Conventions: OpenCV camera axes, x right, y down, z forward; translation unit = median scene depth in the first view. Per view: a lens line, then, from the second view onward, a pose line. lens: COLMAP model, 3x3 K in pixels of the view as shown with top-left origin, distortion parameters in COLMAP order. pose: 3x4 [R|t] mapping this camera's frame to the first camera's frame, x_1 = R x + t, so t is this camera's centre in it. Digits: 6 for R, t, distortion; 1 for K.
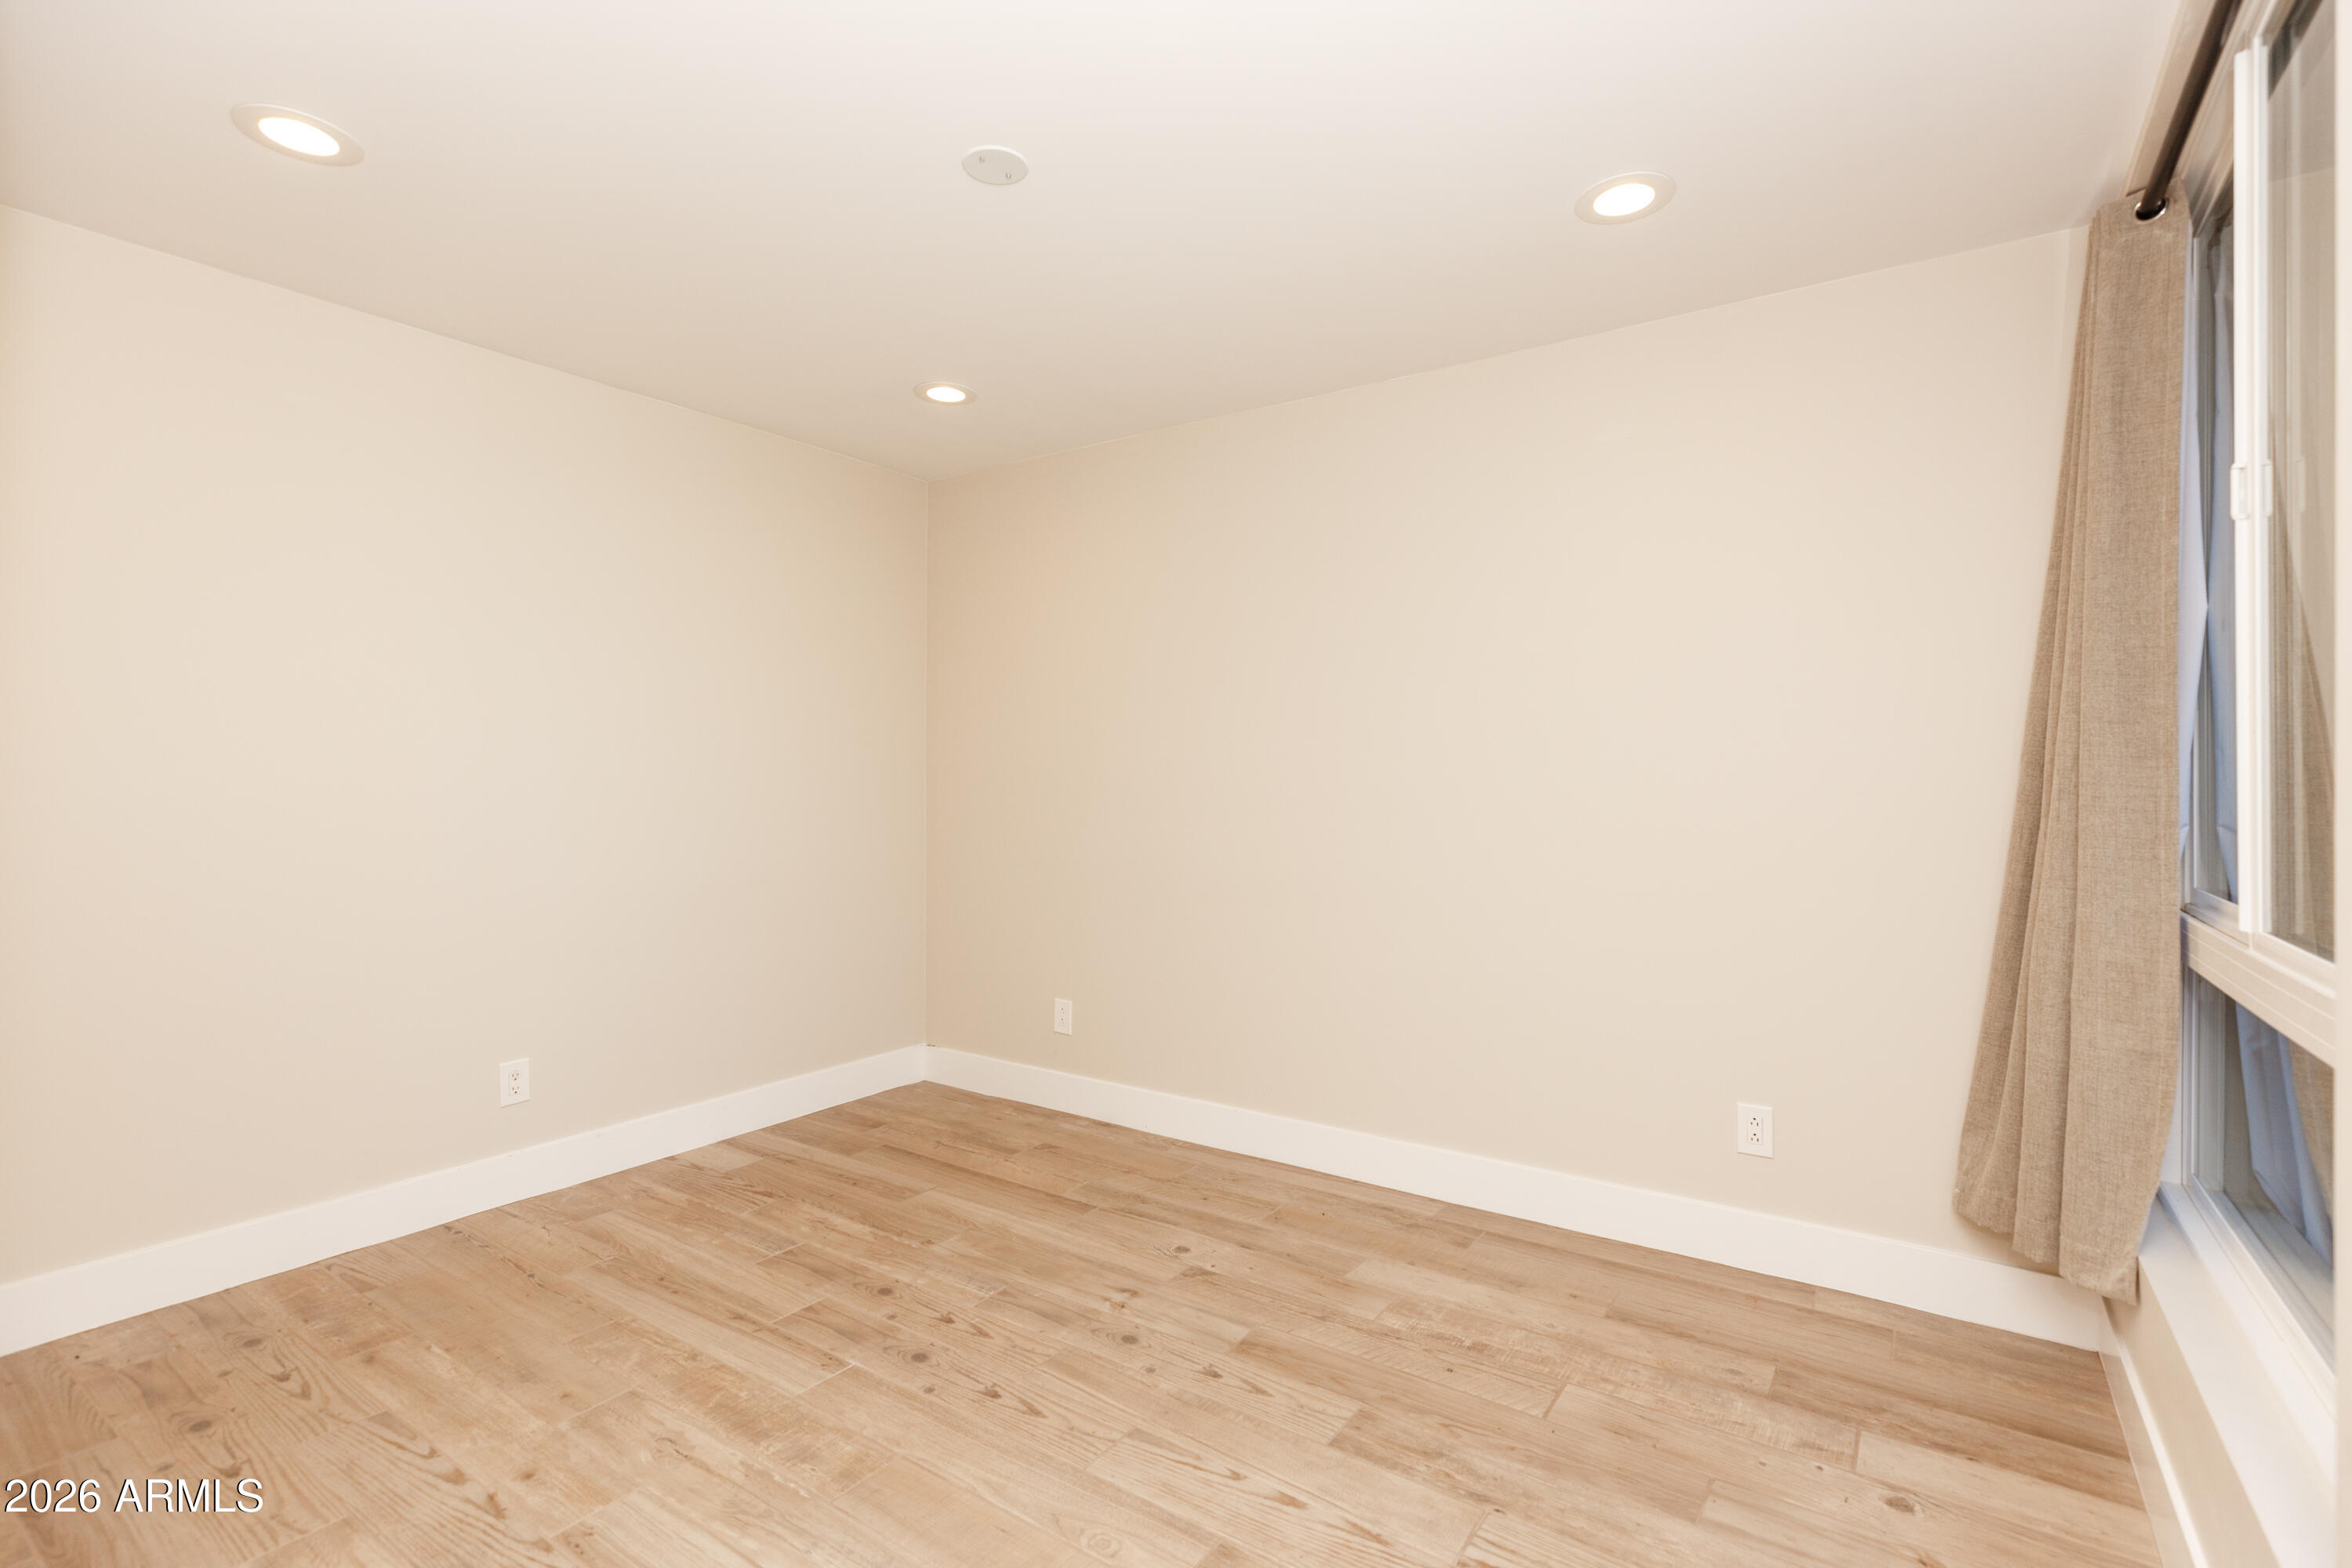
lens RADIAL K [[1077.4, 0, 1168.1], [0, 1077.4, 781.6], [0, 0, 1]] dist [0.001421, 0.000199]
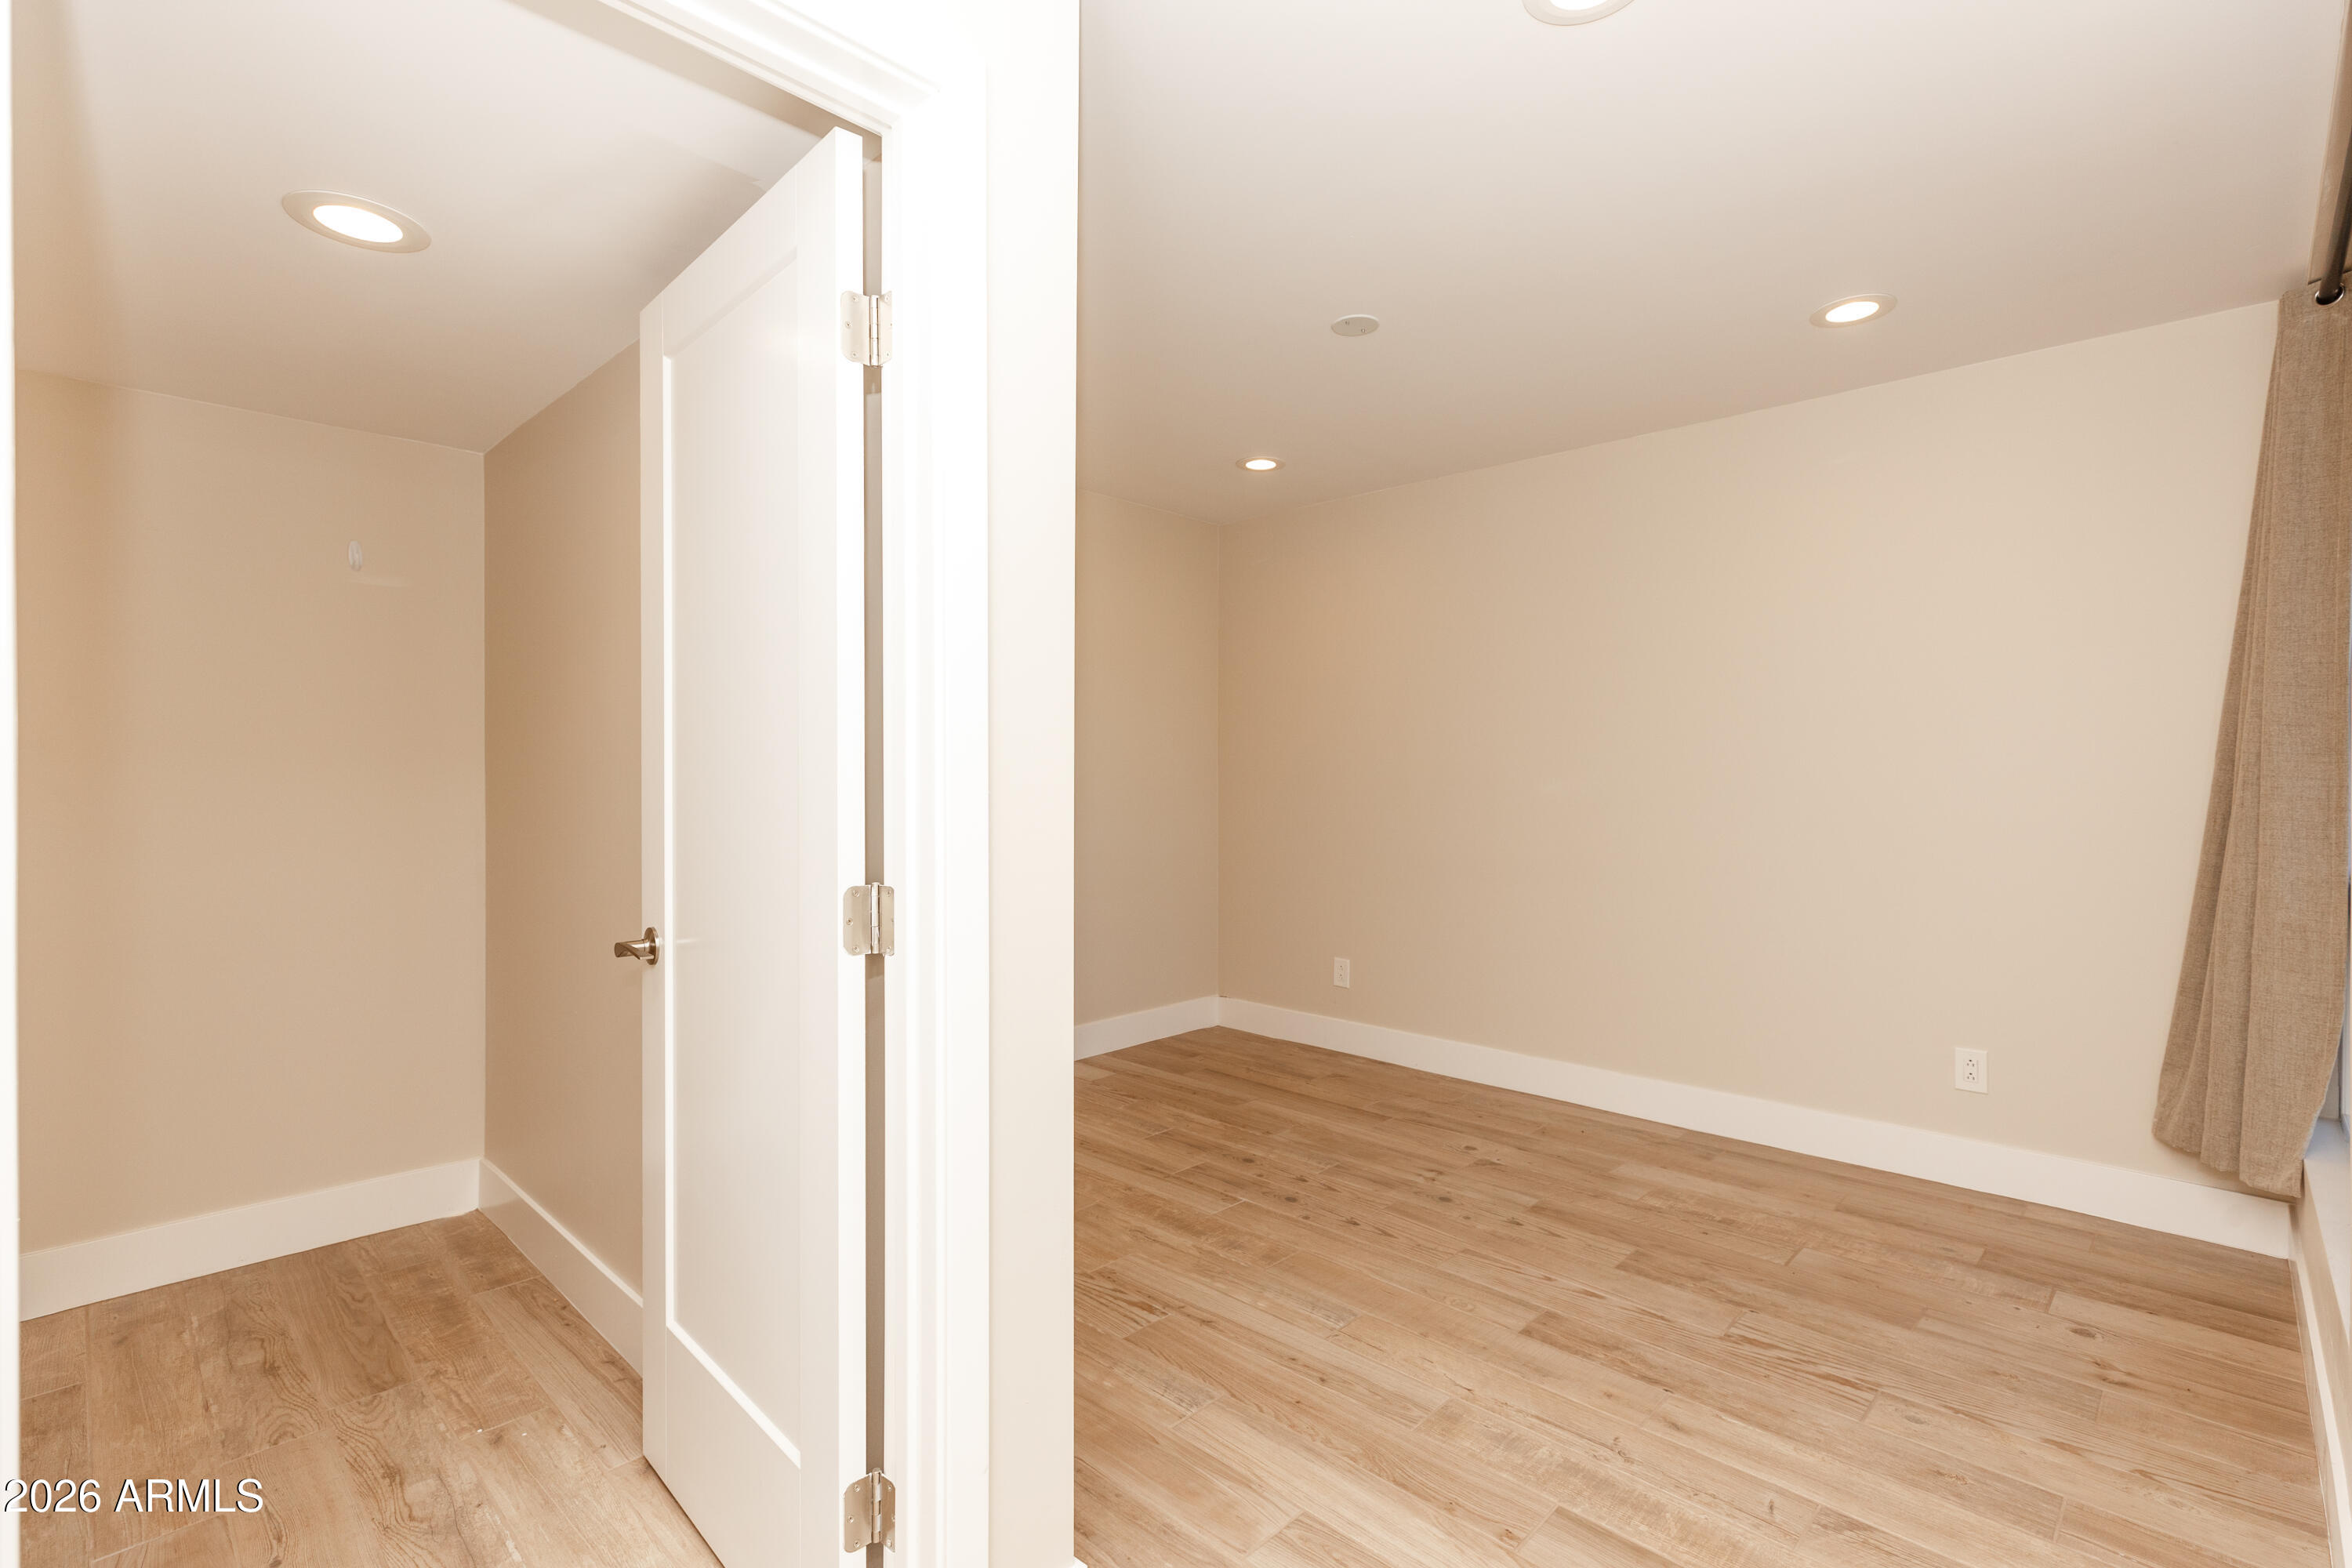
lens RADIAL K [[1077.4, 0, 1184.1], [0, 1077.4, 779.4], [0, 0, 1]] dist [0.001421, 0.000199]
pose [[0.988808, -0.000581, -0.149191, -0.163745], [0.000953, 0.999997, 0.002422, 0.001172], [0.149189, -0.002537, 0.988805, -0.368477]]
